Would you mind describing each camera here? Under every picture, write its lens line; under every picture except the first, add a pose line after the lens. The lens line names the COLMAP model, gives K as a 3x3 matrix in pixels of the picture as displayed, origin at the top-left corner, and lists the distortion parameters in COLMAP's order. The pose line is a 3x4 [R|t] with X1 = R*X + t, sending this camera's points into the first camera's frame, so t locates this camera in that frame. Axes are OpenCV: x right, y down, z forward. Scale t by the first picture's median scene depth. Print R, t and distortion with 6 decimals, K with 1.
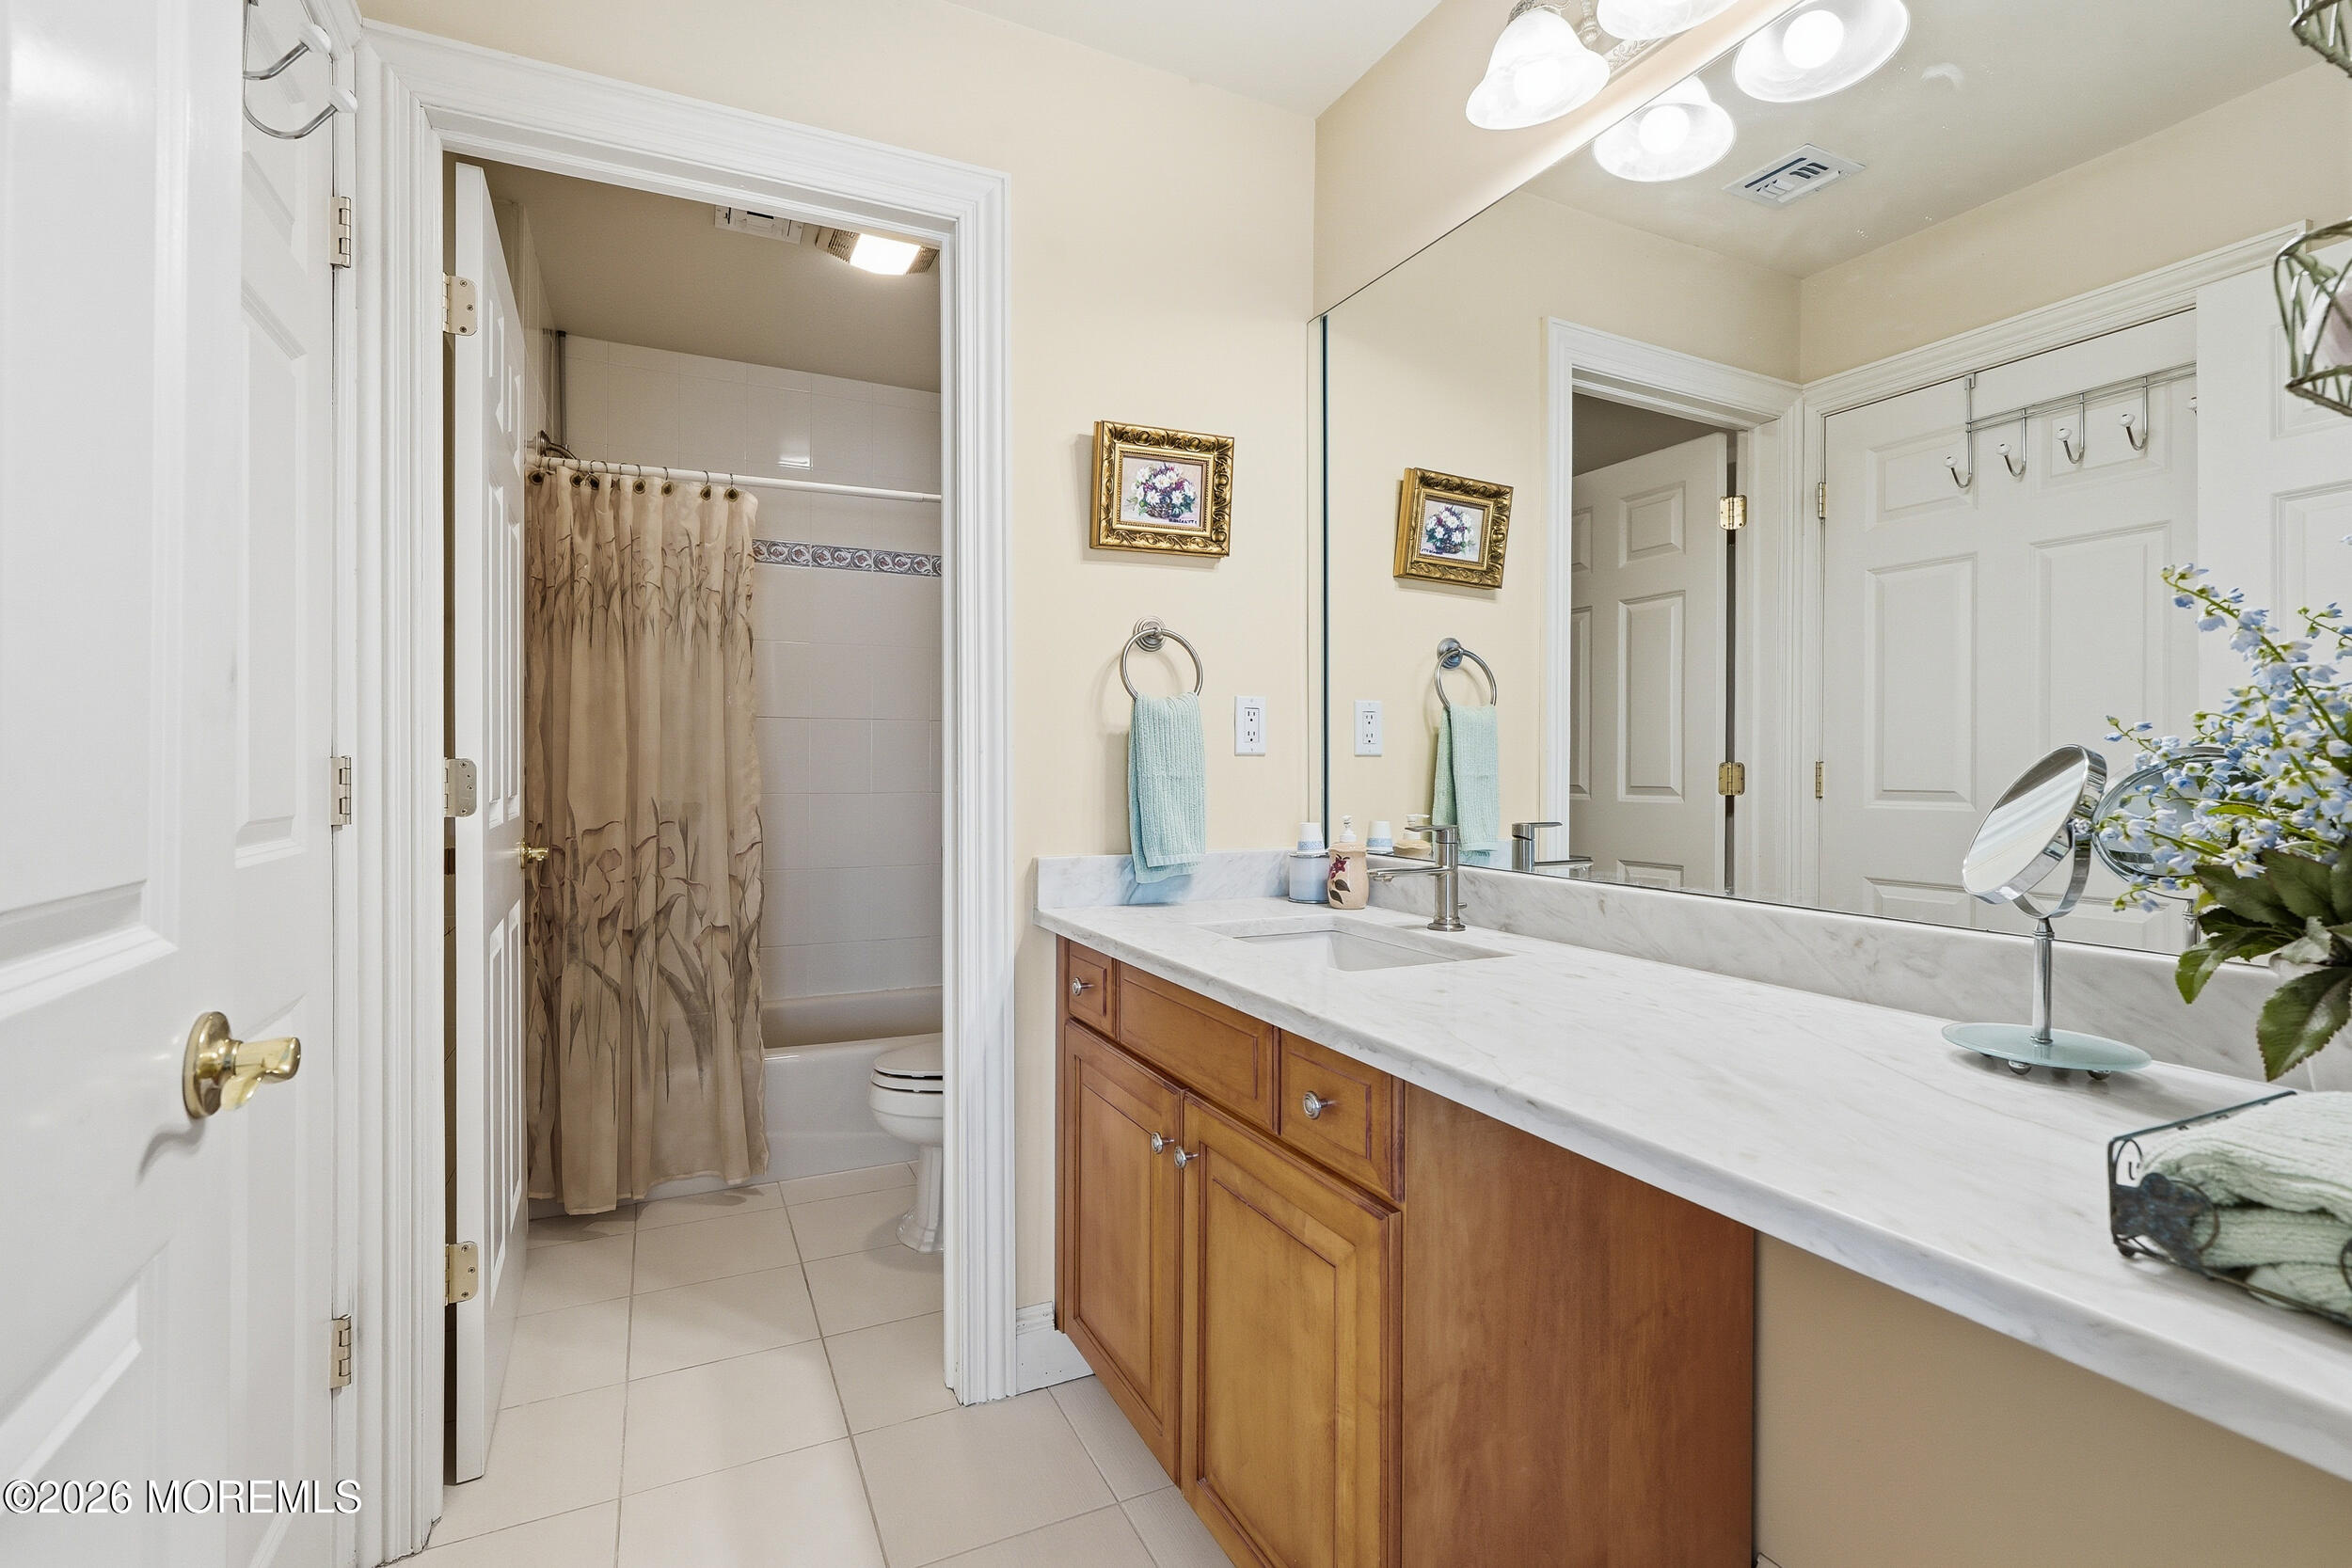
lens RADIAL K [[1097.4, 0, 1171.1], [0, 1097.4, 772.3], [0, 0, 1]] dist [0.002840, 0.000680]
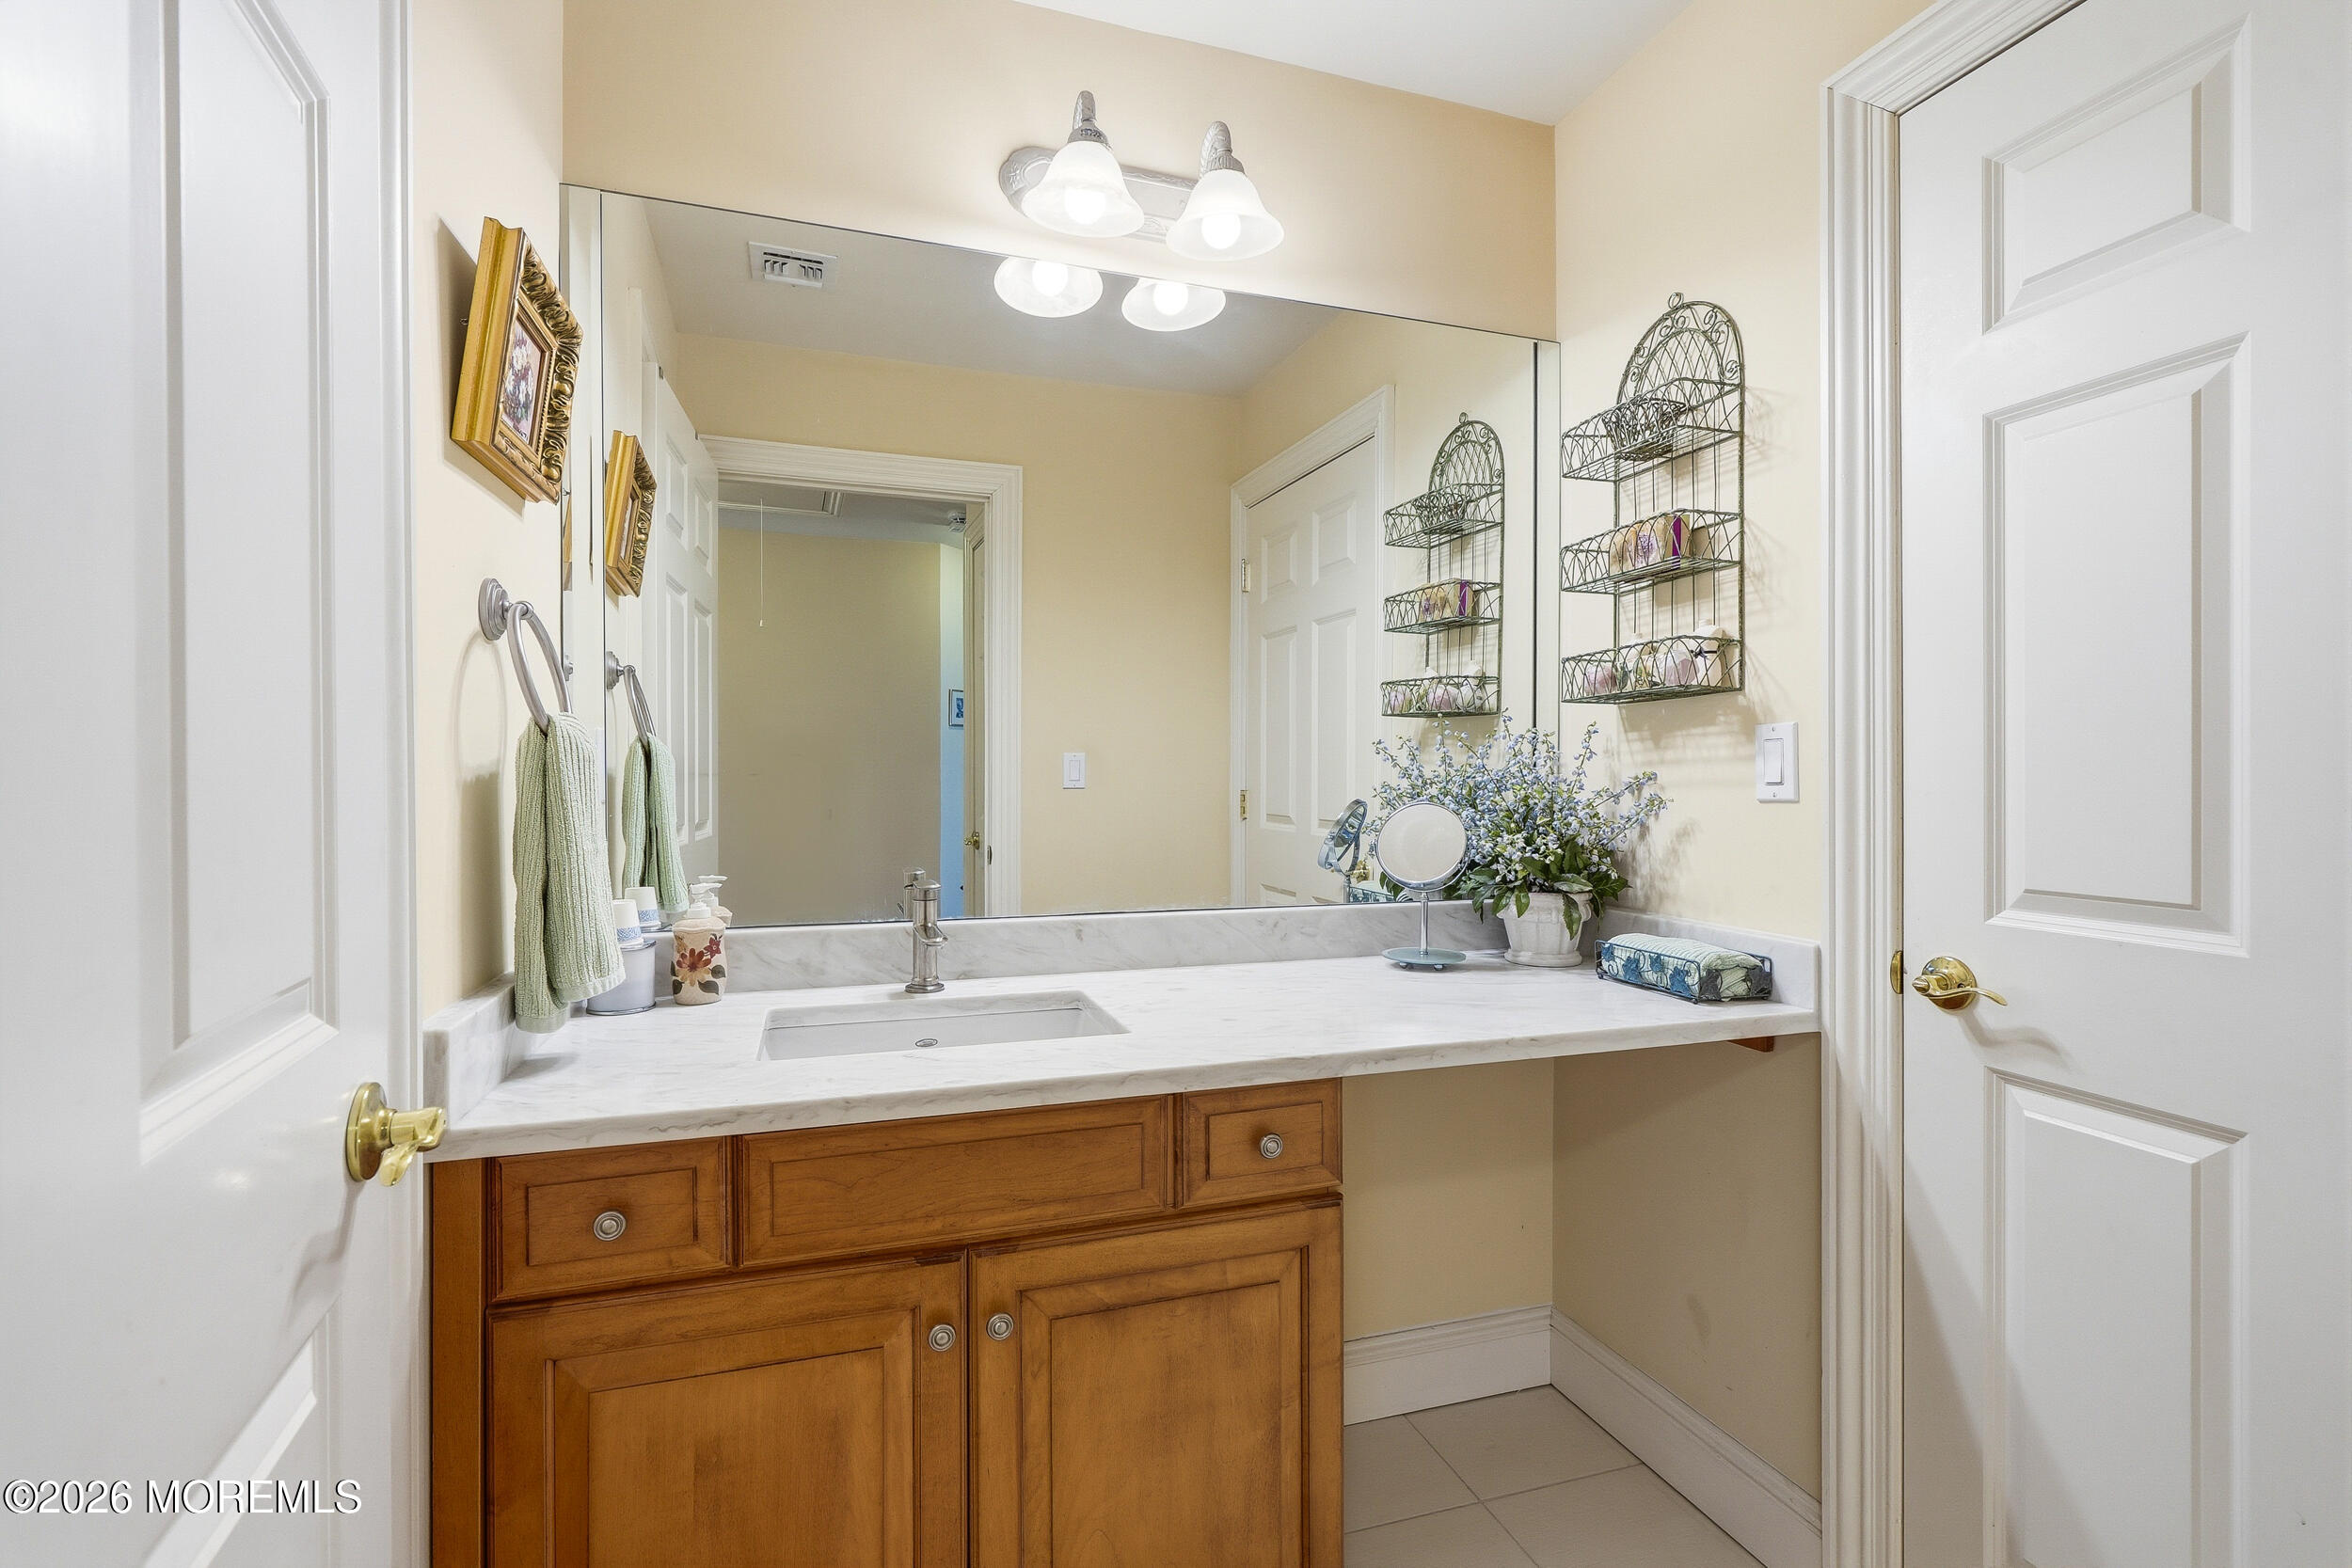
lens RADIAL K [[1071.3, 0, 1174.9], [0, 1071.3, 778.8], [0, 0, 1]] dist [-0.010373, 0.004825]
pose [[0.112473, -0.003819, 0.993647, -0.840485], [0.003577, 0.999988, 0.003438, -0.054898], [-0.993648, 0.003167, 0.112486, 0.884150]]
